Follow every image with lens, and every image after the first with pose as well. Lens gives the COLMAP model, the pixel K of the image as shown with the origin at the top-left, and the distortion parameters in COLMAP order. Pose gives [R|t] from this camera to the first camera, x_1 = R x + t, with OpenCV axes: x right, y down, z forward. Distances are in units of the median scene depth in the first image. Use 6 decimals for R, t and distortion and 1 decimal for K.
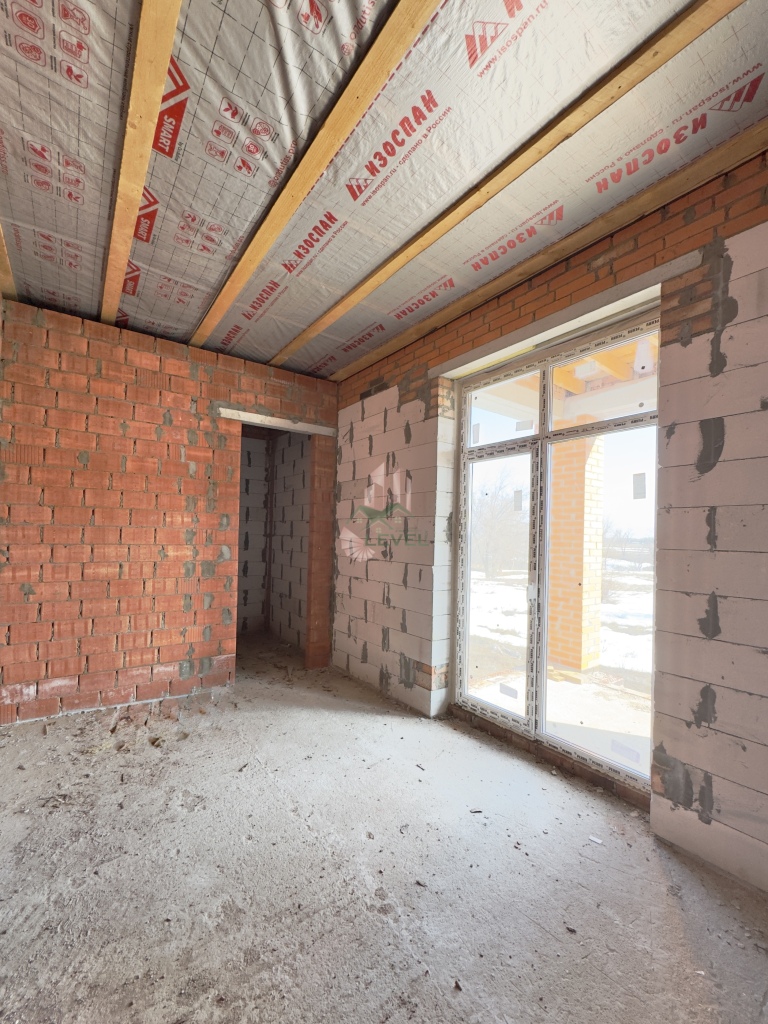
lens RADIAL K [[406.8, 0, 384.0], [0, 406.8, 512.0], [0, 0, 1]] dist [-0.003440, 0.000183]
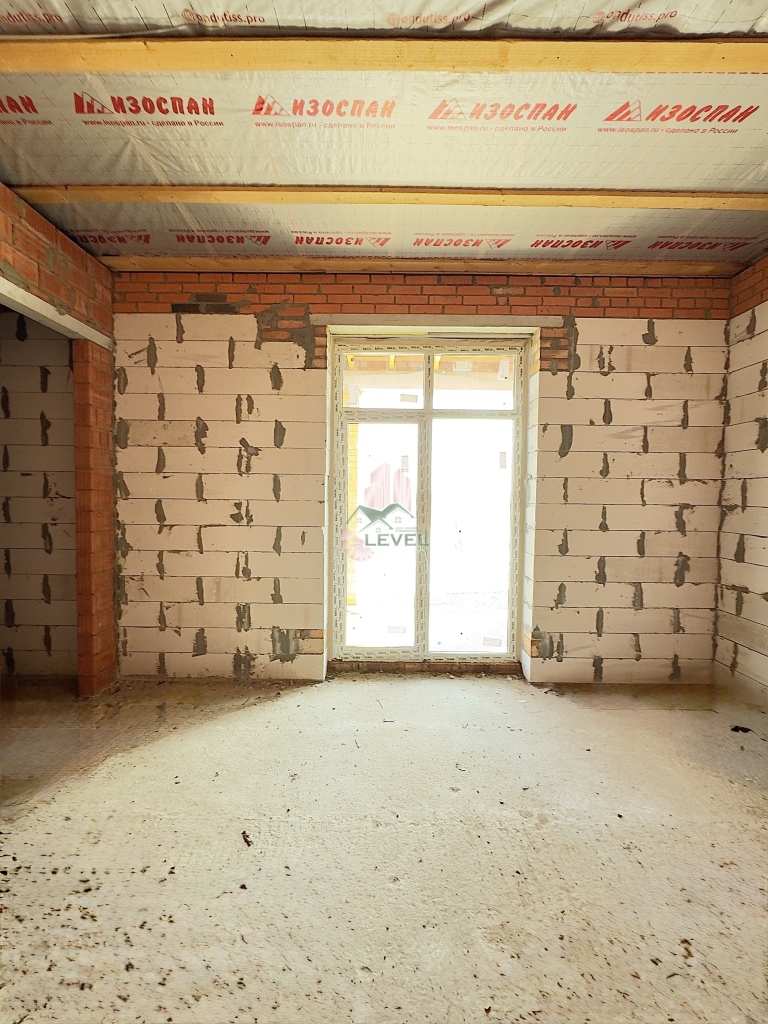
lens RADIAL K [[393.1, 0, 380.5], [0, 393.1, 493.7], [0, 0, 1]] dist [-0.003193, 0.000024]
pose [[0.621166, -0.012461, 0.783580, -0.508026], [-0.042954, 0.997829, 0.049918, 0.002292], [-0.782501, -0.064665, 0.619282, 0.317083]]
